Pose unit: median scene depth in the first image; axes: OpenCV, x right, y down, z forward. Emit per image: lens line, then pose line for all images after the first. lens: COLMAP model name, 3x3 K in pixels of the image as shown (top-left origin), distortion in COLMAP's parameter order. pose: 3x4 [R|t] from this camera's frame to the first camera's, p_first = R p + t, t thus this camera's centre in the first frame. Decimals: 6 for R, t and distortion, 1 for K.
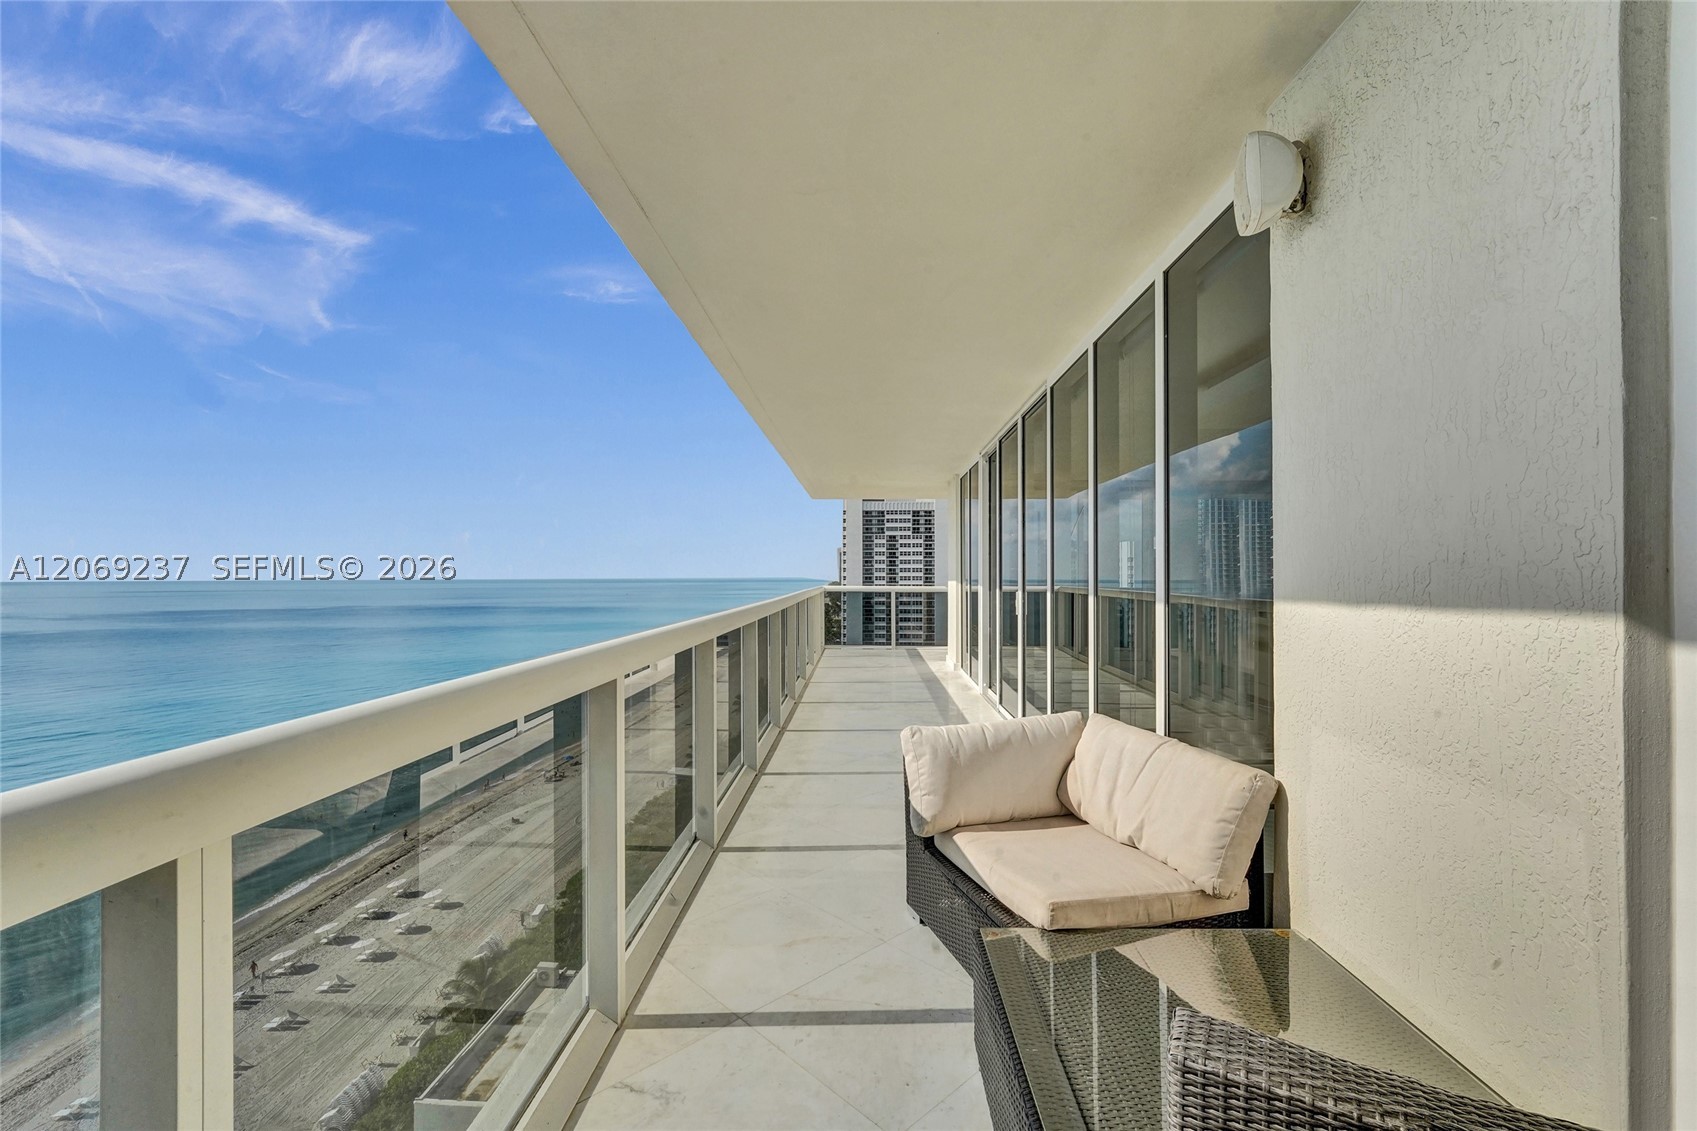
lens RADIAL K [[702.0, 0, 844.4], [0, 702.0, 572.0], [0, 0, 1]] dist [-0.007746, 0.000556]
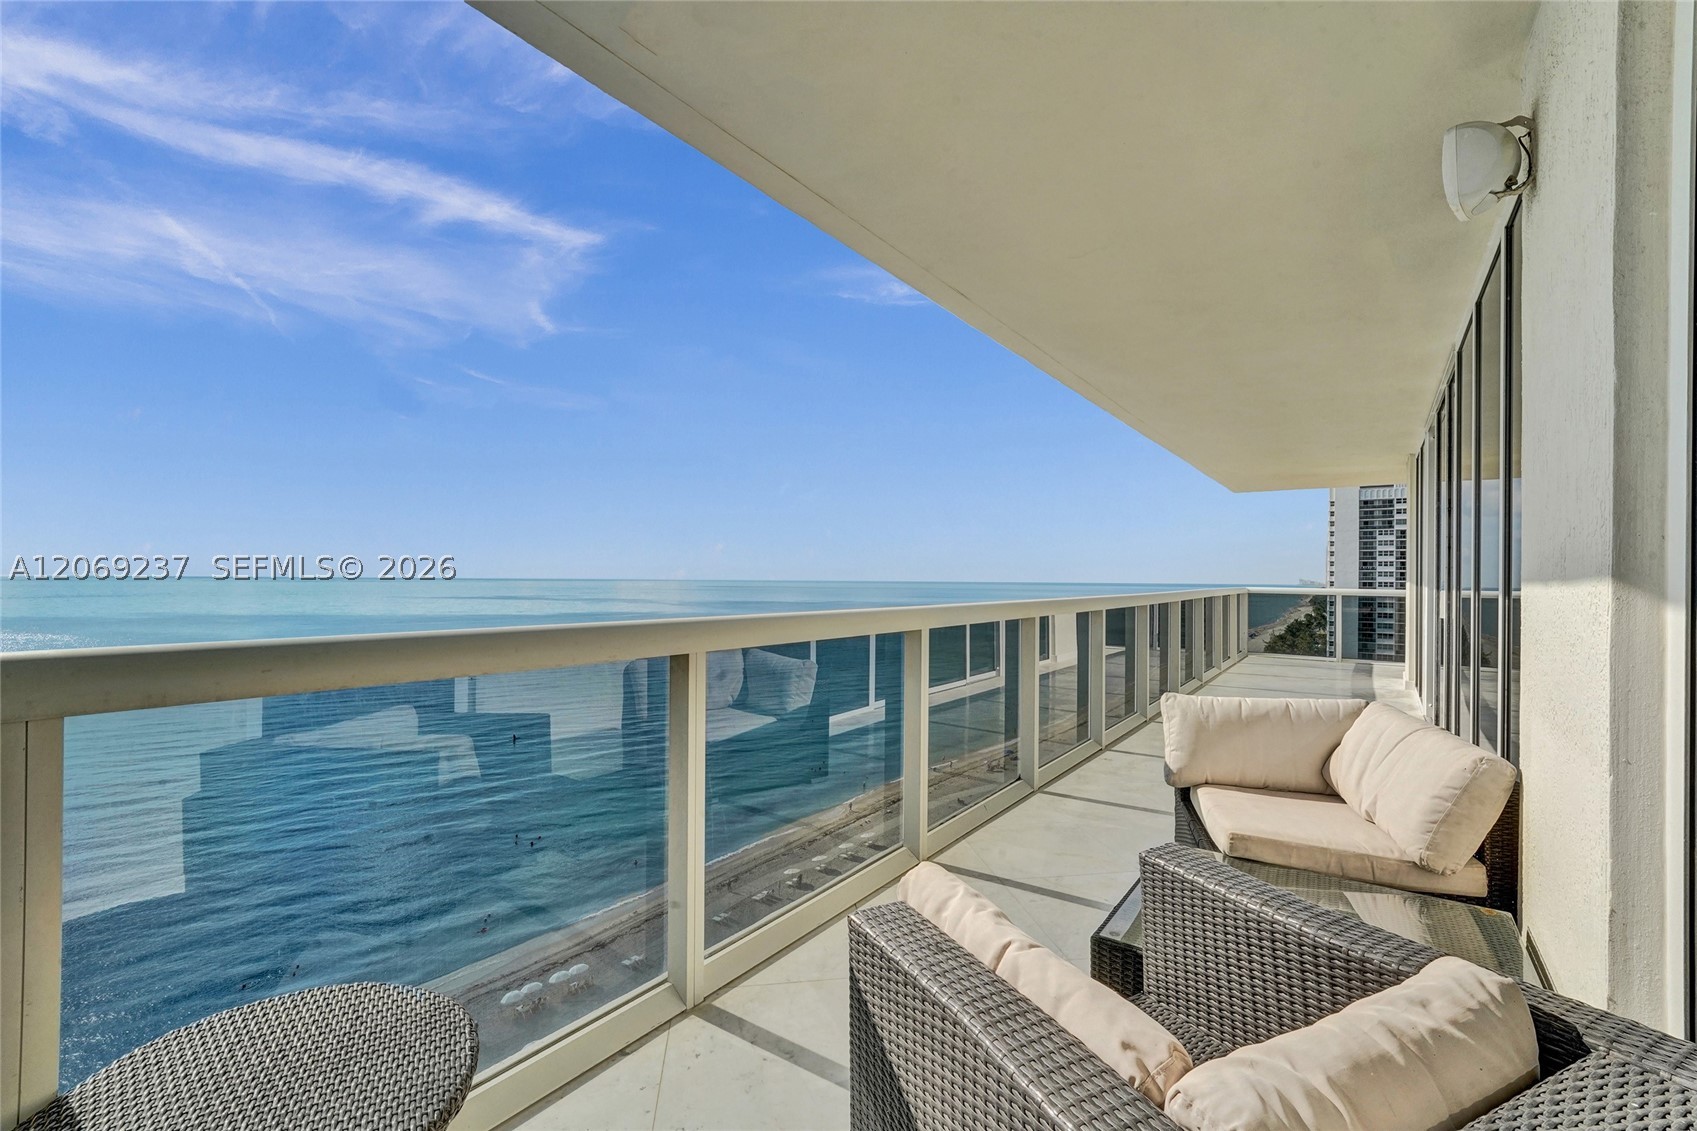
lens RADIAL K [[707.3, 0, 845.9], [0, 707.3, 573.6], [0, 0, 1]] dist [-0.001257, -0.000035]
pose [[0.821238, 0.005501, -0.570559, 0.324505], [-0.006454, 0.999979, 0.000352, 0.026226], [0.570549, 0.003394, 0.821256, -0.267007]]
